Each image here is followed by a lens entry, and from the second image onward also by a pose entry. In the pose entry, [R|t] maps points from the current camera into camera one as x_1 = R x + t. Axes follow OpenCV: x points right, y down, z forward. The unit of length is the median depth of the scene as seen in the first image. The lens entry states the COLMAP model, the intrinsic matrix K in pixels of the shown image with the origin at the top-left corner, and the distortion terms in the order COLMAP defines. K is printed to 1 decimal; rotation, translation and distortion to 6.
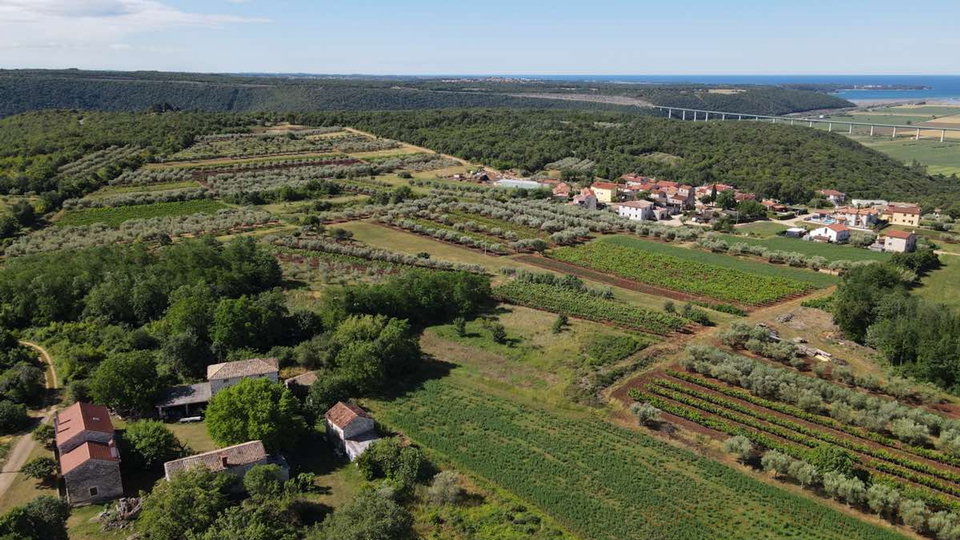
lens RADIAL K [[707.9, 0, 478.9], [0, 707.9, 271.7], [0, 0, 1]] dist [-0.010758, 0.042506]
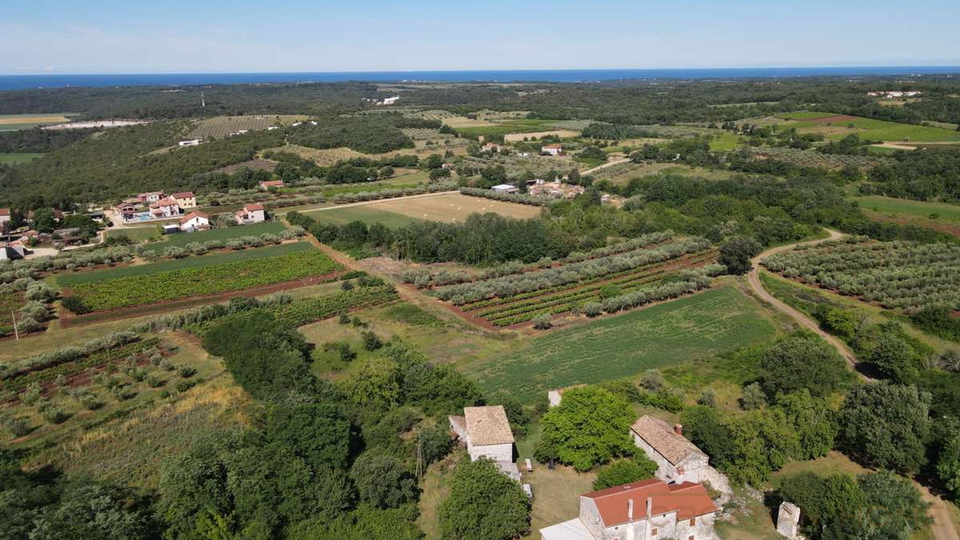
lens RADIAL K [[707.9, 0, 479.1], [0, 707.9, 271.4], [0, 0, 1]] dist [-0.010758, 0.042506]
pose [[0.221429, -0.275835, 0.935352, -0.410474], [0.277725, 0.937279, 0.210656, -0.083774], [-0.934793, 0.213126, 0.284148, 0.272255]]
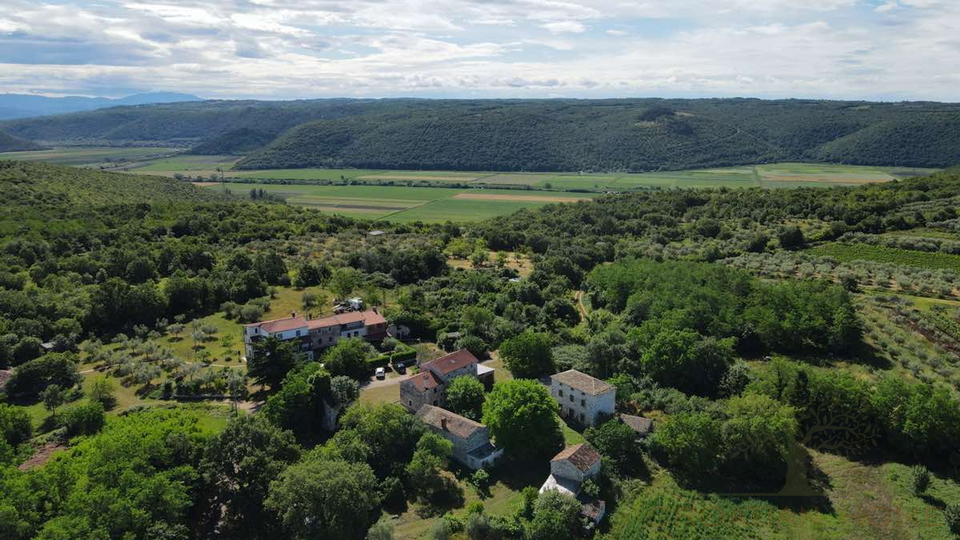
lens RADIAL K [[707.9, 0, 477.7], [0, 707.9, 271.1], [0, 0, 1]] dist [-0.010758, 0.042506]
pose [[0.295527, 0.210354, -0.931888, 0.213601], [-0.257505, 0.956893, 0.134337, -0.045963], [0.919976, 0.200265, 0.336955, 0.175099]]
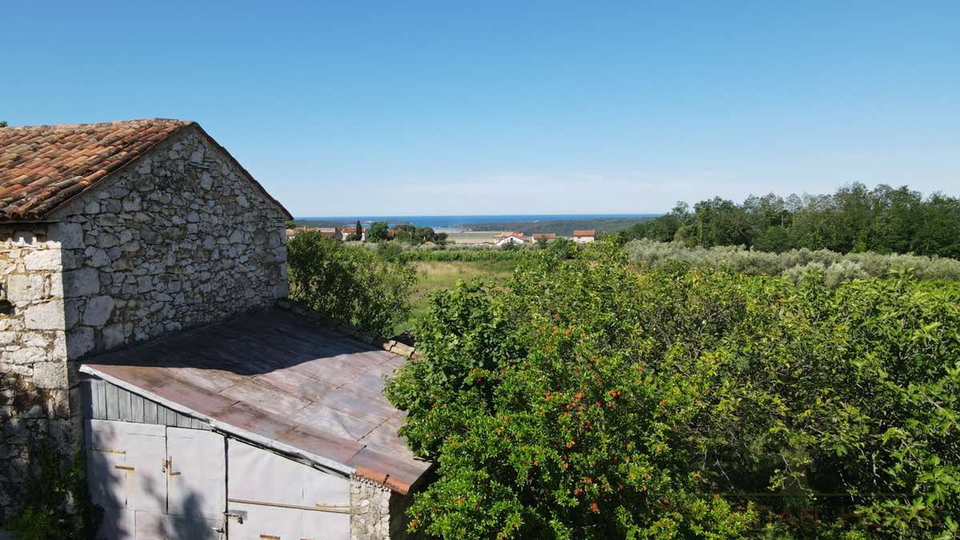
lens RADIAL K [[707.9, 0, 478.8], [0, 707.9, 267.6], [0, 0, 1]] dist [-0.010758, 0.042506]
pose [[0.795679, -0.056962, 0.603034, -0.067982], [0.176967, 0.973992, -0.141498, 0.083077], [-0.579291, 0.219304, 0.785066, 0.306612]]
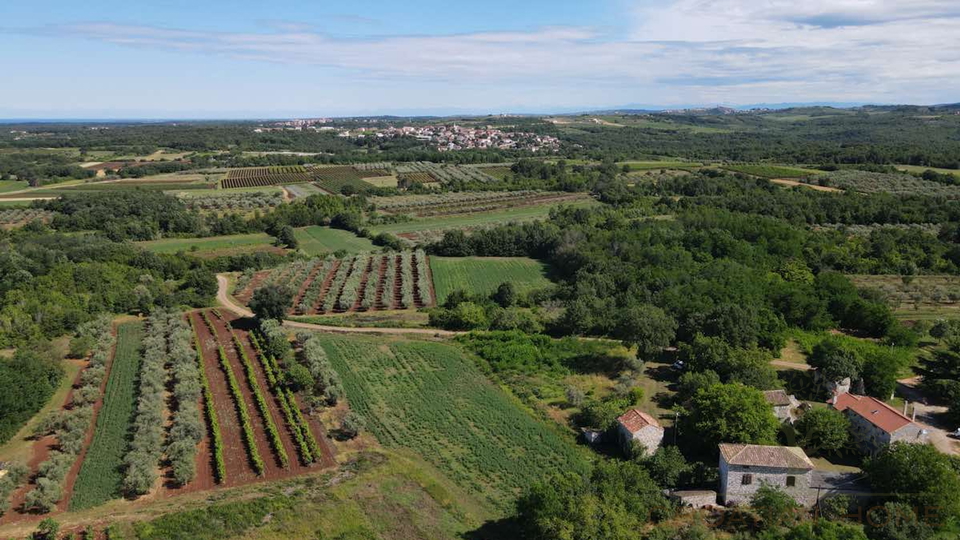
lens RADIAL K [[707.9, 0, 477.6], [0, 707.9, 268.2], [0, 0, 1]] dist [-0.010758, 0.042506]
pose [[-0.896362, -0.095273, 0.432965, -0.139180], [0.122049, 0.885862, 0.447607, -0.173415], [-0.426192, 0.454060, -0.782425, 0.631703]]
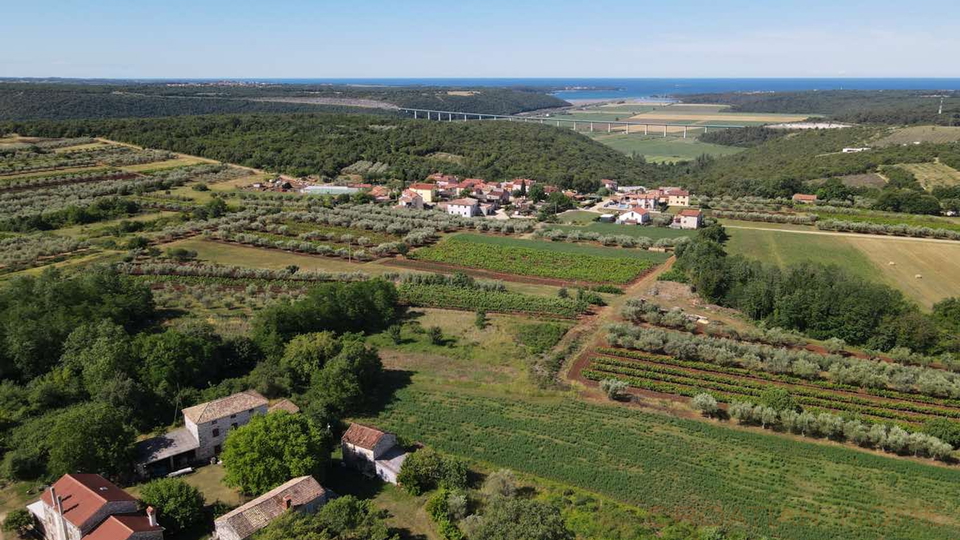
lens RADIAL K [[707.9, 0, 478.2], [0, 707.9, 271.0], [0, 0, 1]] dist [-0.010758, 0.042506]
pose [[0.936170, -0.096191, 0.338131, -0.120502], [0.097953, 0.995120, 0.011891, -0.005057], [-0.337625, 0.021989, 0.941024, 0.016119]]
